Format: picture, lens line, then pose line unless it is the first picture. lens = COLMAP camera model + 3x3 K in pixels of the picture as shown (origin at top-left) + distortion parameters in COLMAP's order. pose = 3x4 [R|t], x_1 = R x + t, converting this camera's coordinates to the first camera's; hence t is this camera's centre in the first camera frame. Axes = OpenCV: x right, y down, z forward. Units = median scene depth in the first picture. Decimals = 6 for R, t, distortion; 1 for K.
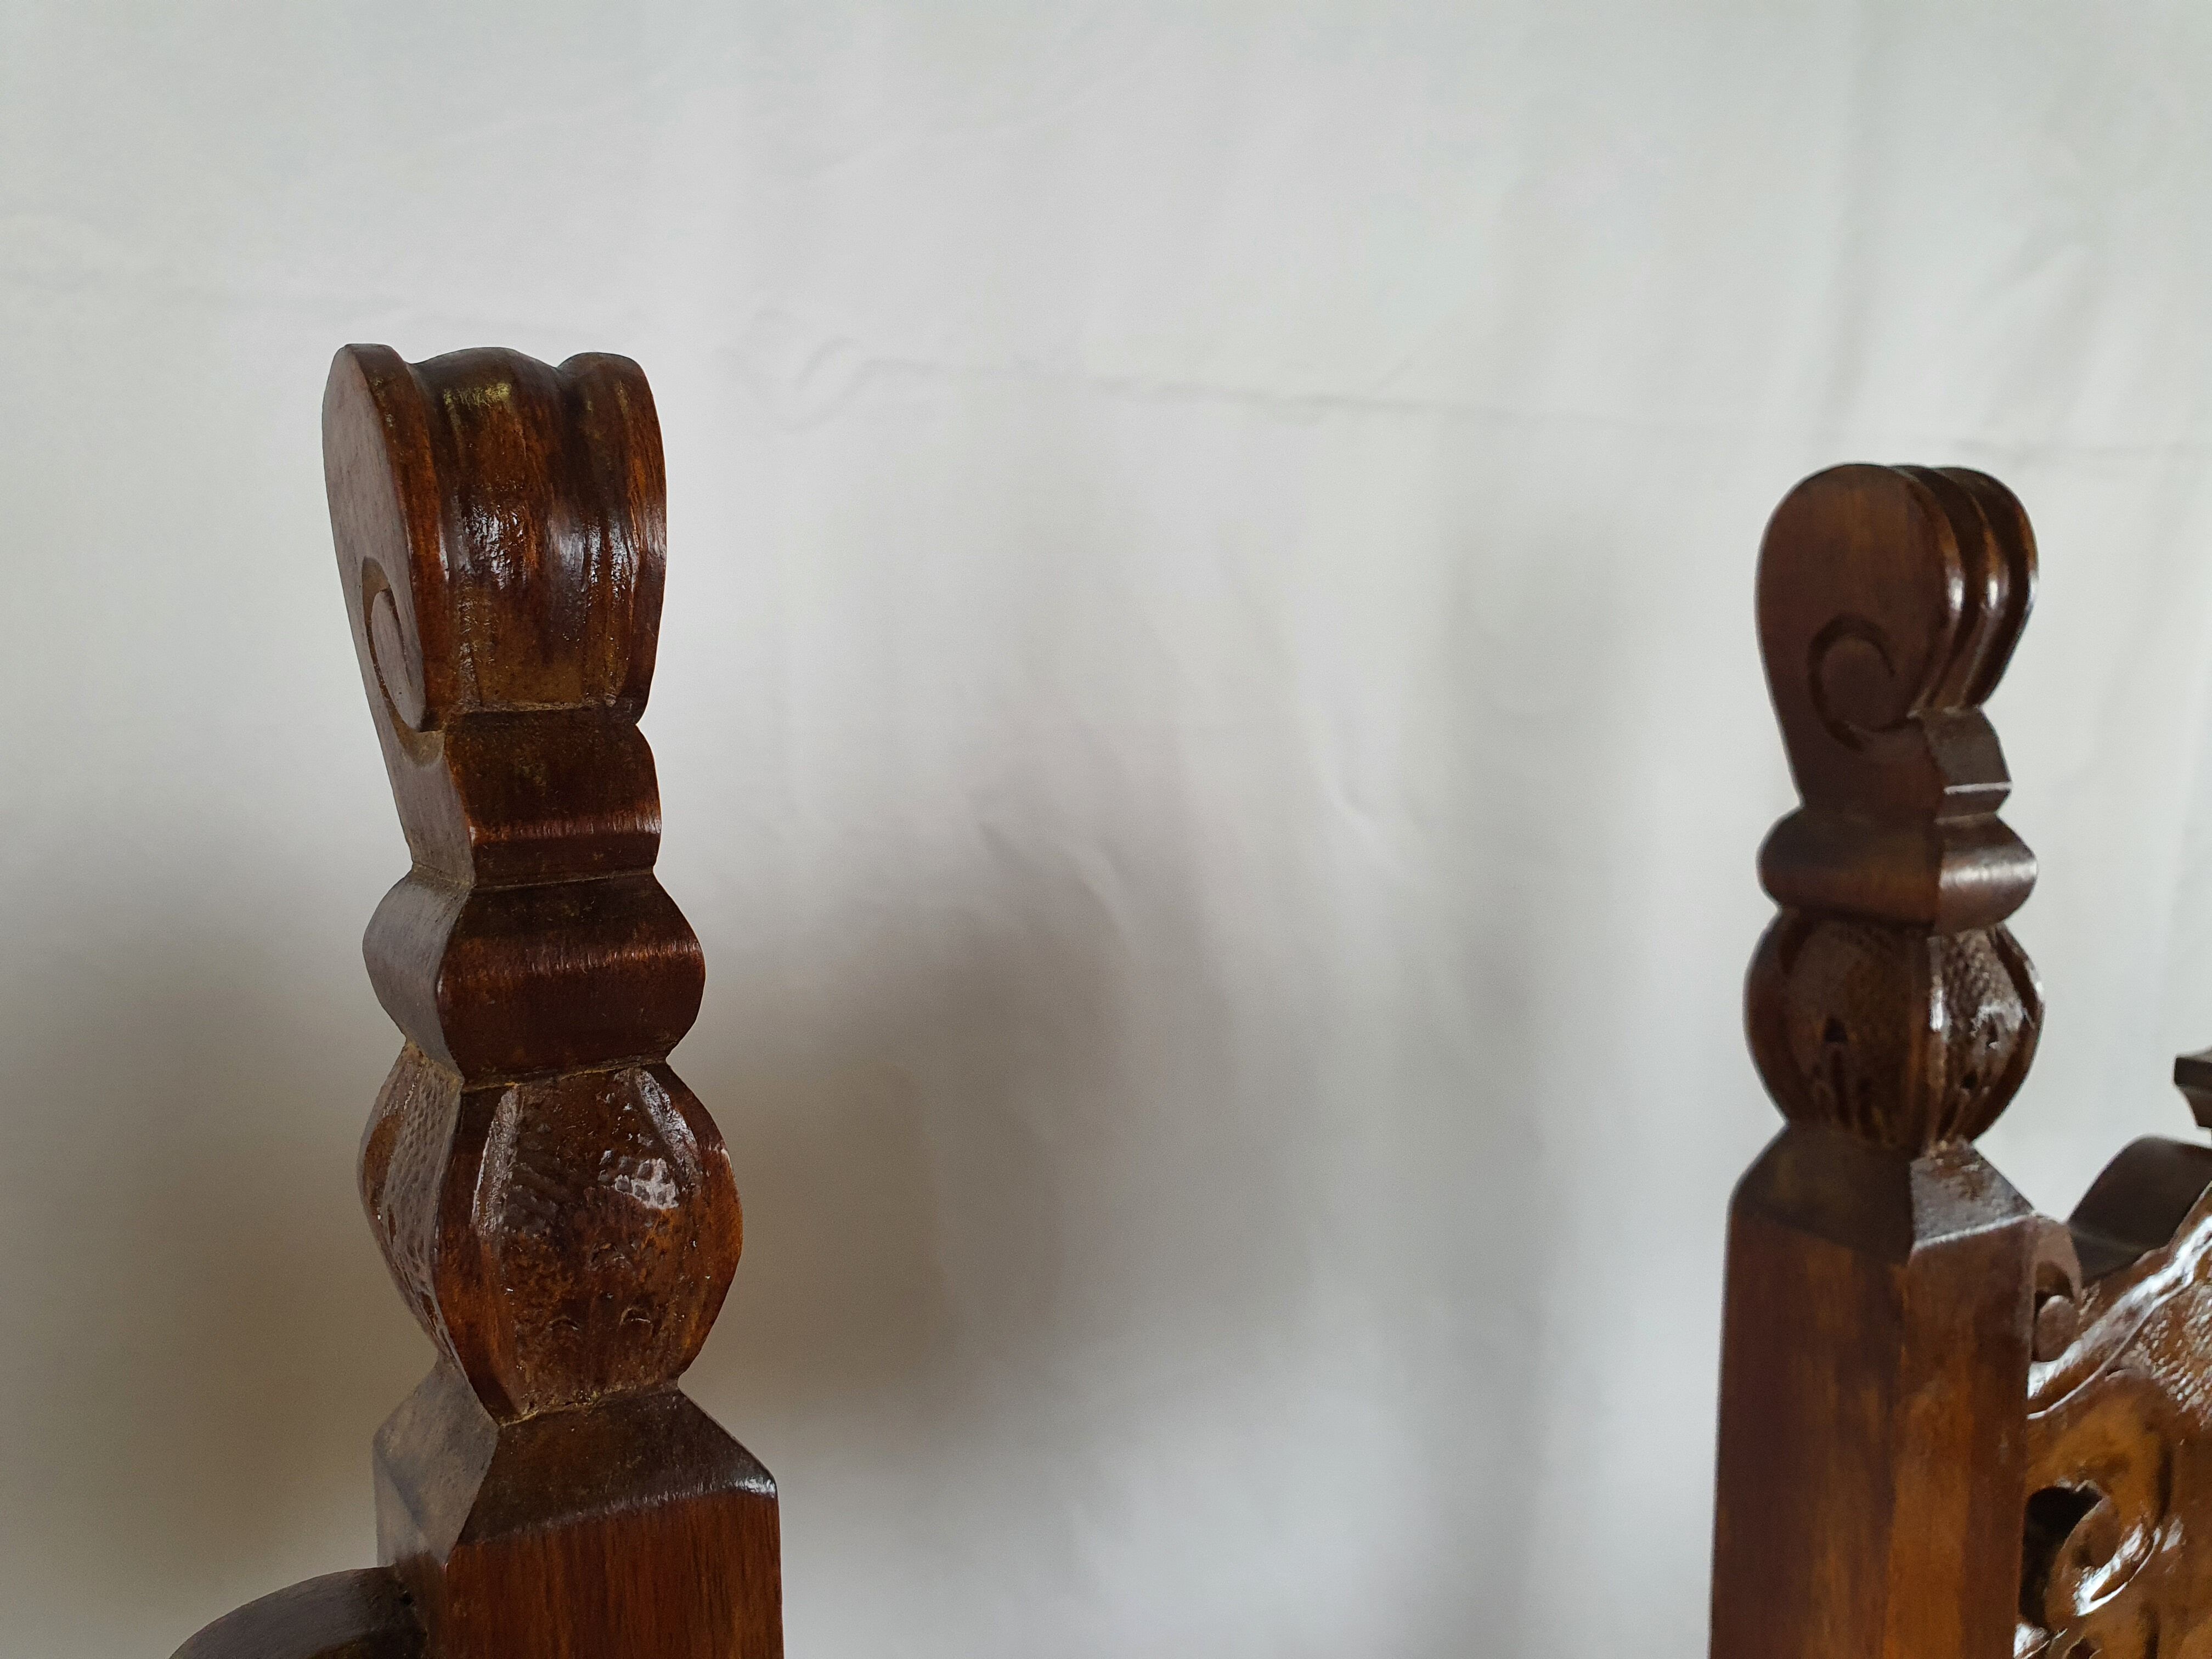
lens RADIAL K [[1685.0, 0, 1120.6], [0, 1685.0, 829.3], [0, 0, 1]] dist [-0.010958, 0.011081]
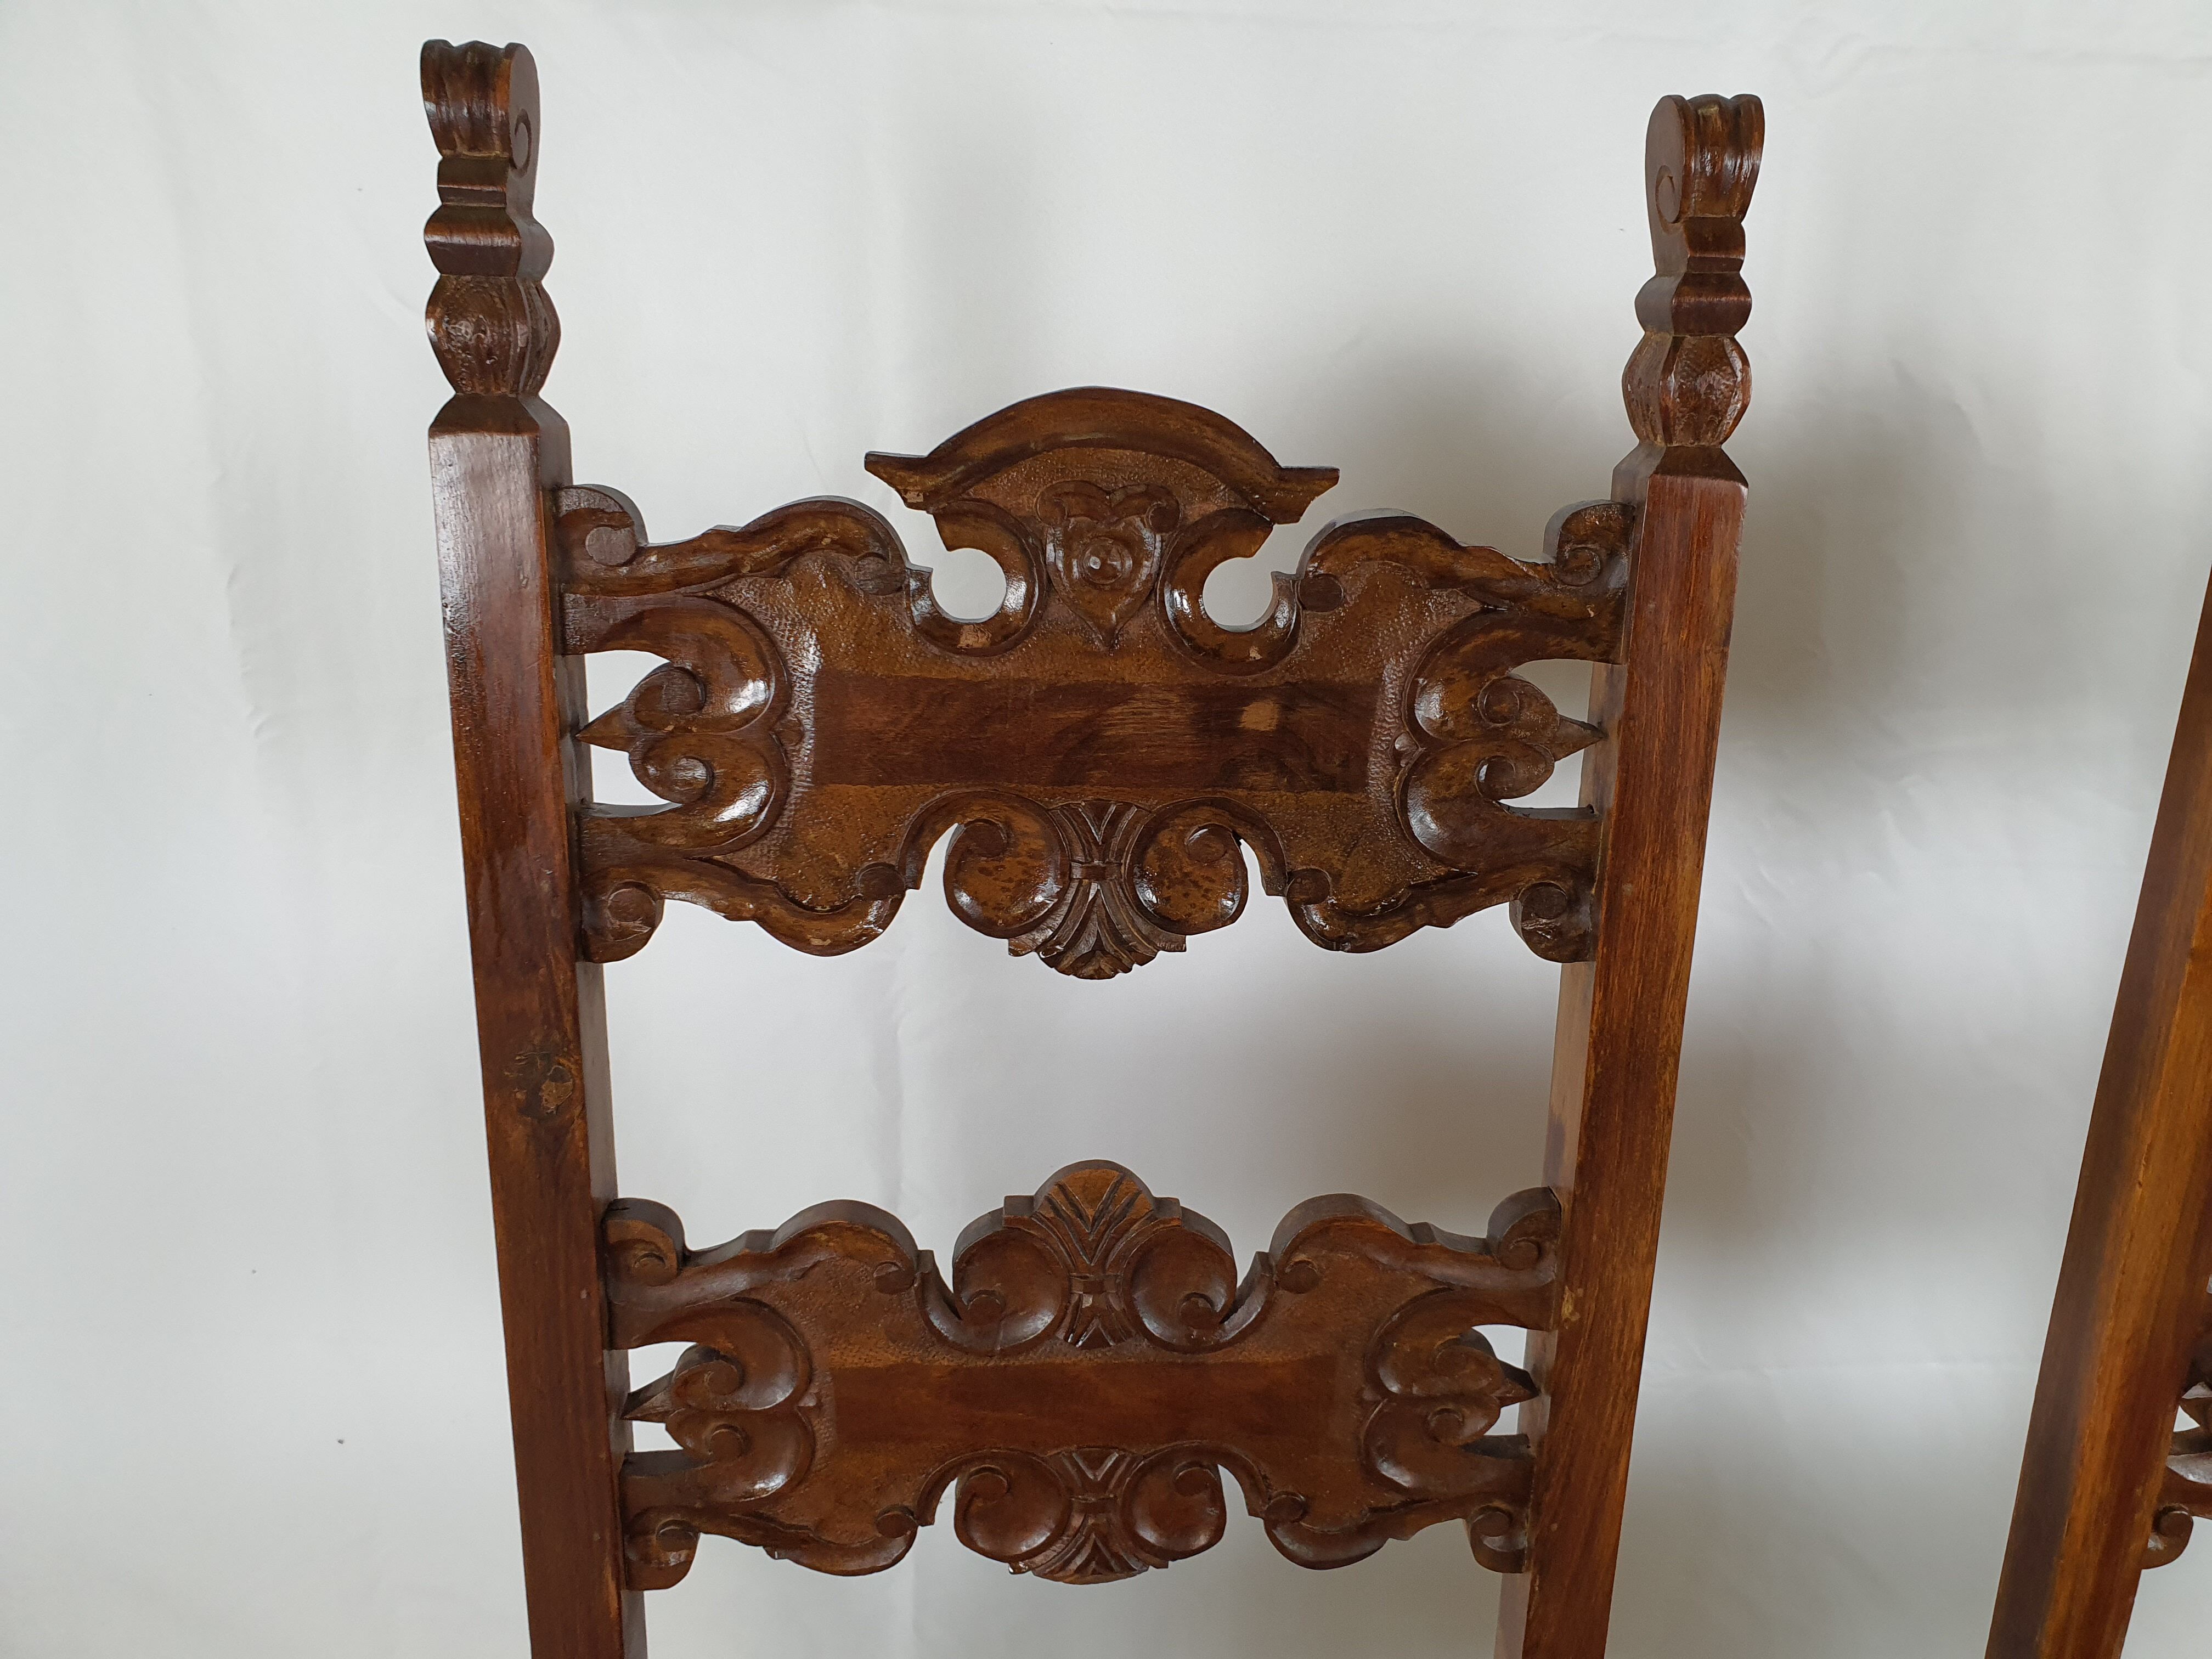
lens RADIAL K [[1723.5, 0, 1156.3], [0, 1723.5, 827.1], [0, 0, 1]] dist [0.022588, 0.001511]
pose [[0.868792, 0.174307, -0.463484, 0.442025], [-0.085538, 0.974754, 0.206247, 0.450328], [0.487733, -0.139541, 0.861768, -2.405655]]
